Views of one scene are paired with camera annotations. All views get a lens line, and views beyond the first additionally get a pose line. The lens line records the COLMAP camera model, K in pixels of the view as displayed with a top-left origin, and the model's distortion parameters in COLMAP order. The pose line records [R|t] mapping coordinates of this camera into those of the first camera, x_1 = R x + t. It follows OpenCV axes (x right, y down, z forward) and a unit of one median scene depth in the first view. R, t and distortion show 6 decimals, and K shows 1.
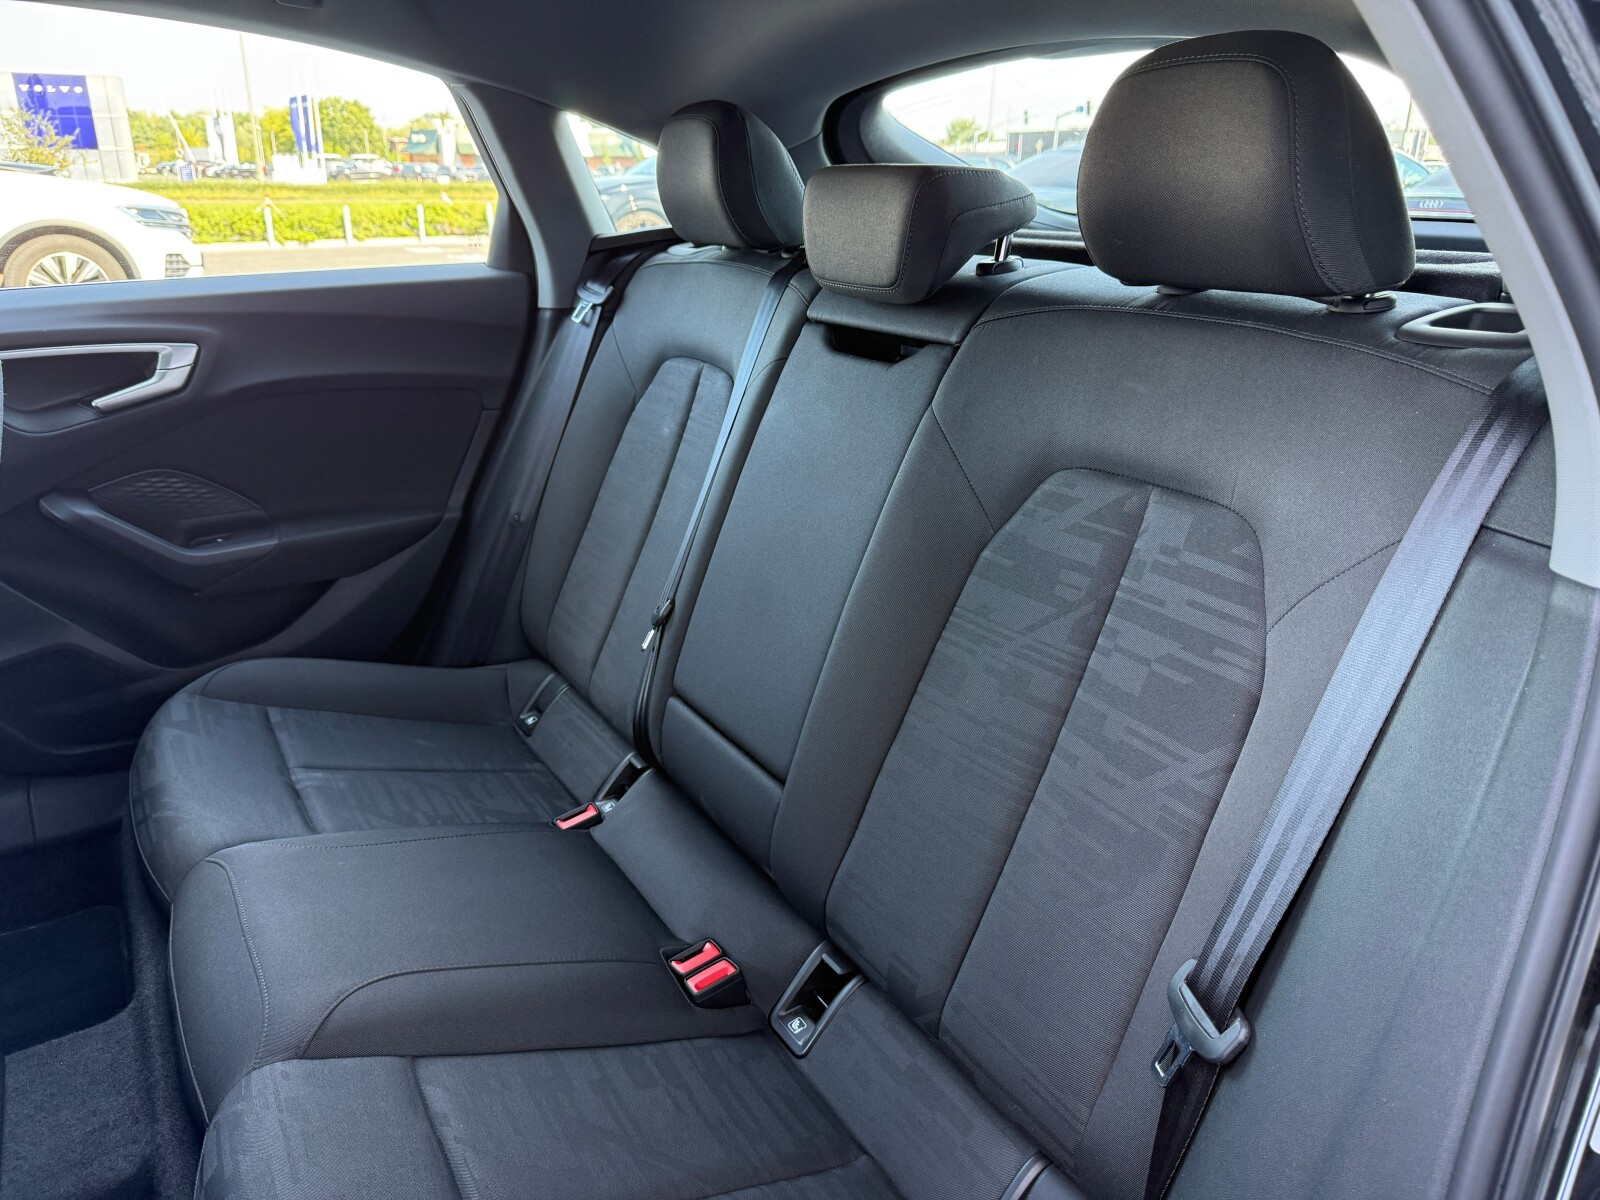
lens RADIAL K [[1132.4, 0, 796.5], [0, 1132.4, 610.9], [0, 0, 1]] dist [0.128870, -0.189587]
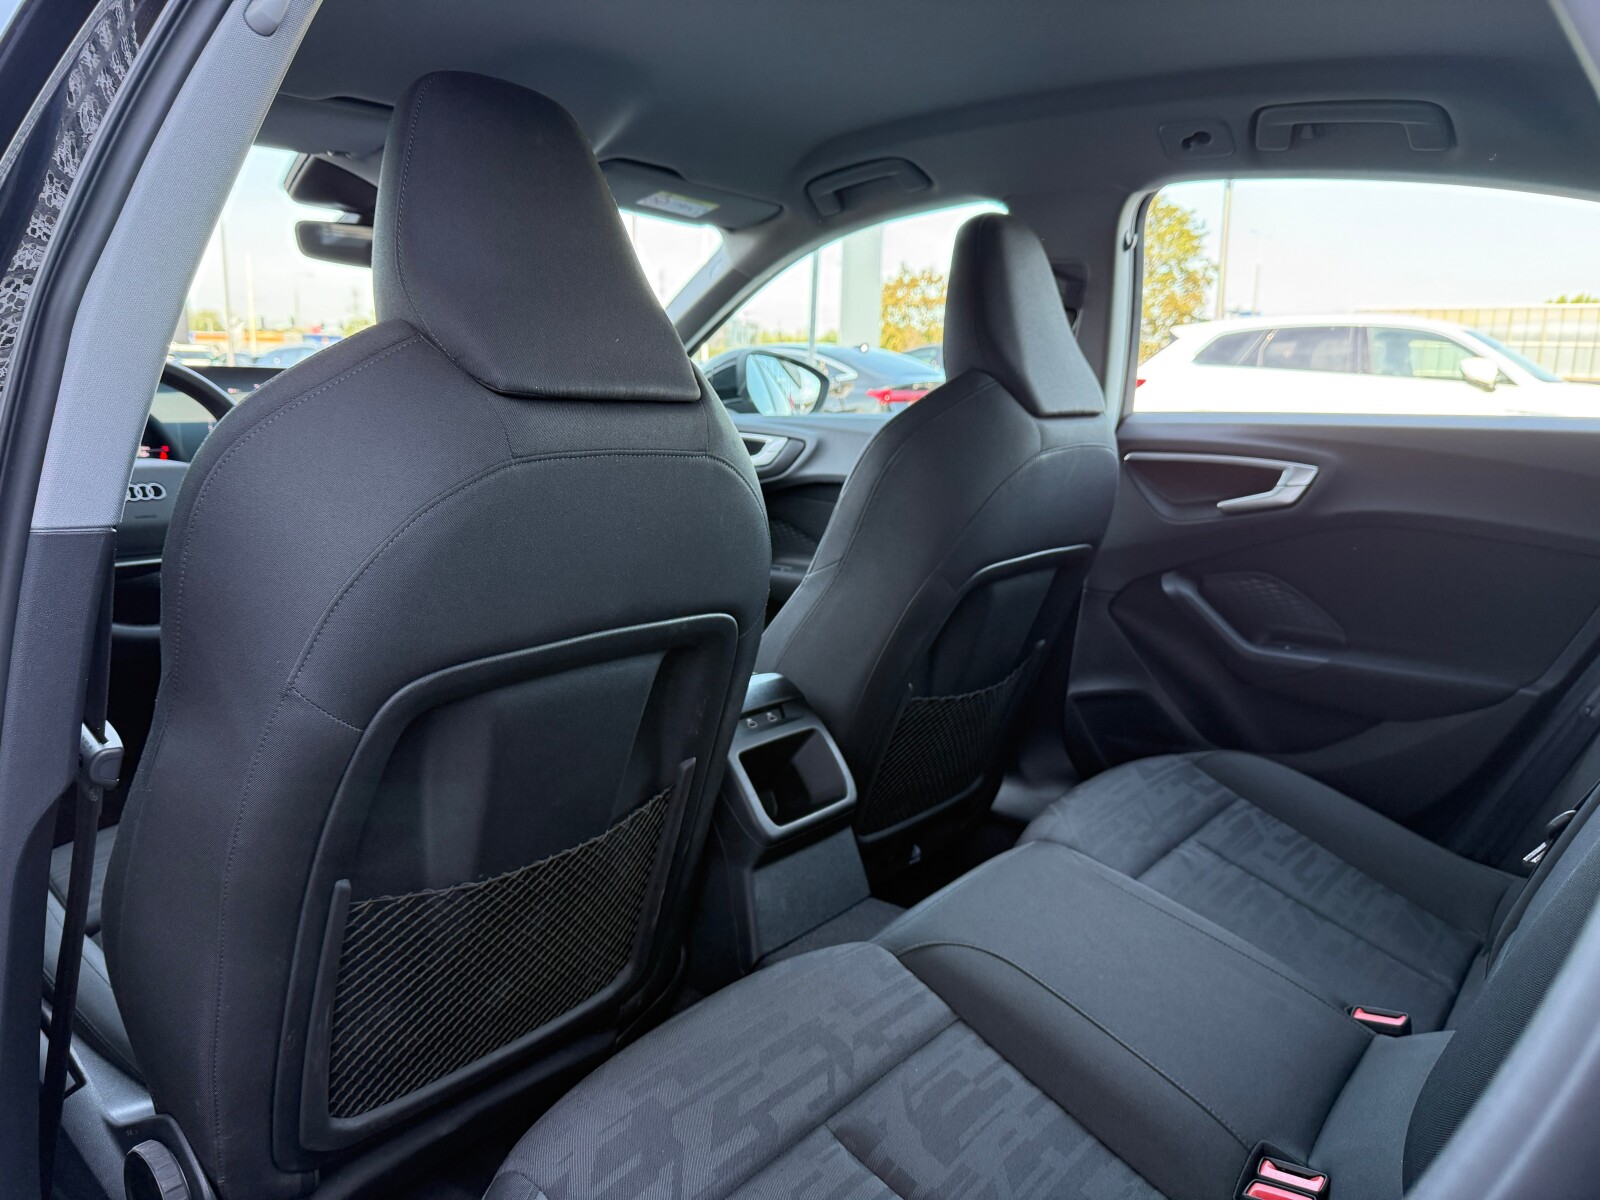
lens RADIAL K [[1132.4, 0, 796.5], [0, 1132.4, 610.9], [0, 0, 1]] dist [0.128870, -0.189587]
pose [[0.360406, 0.206315, -0.909693, 0.324309], [-0.360059, 0.930421, 0.068366, -0.001038], [0.860503, 0.302903, 0.409615, 0.169264]]
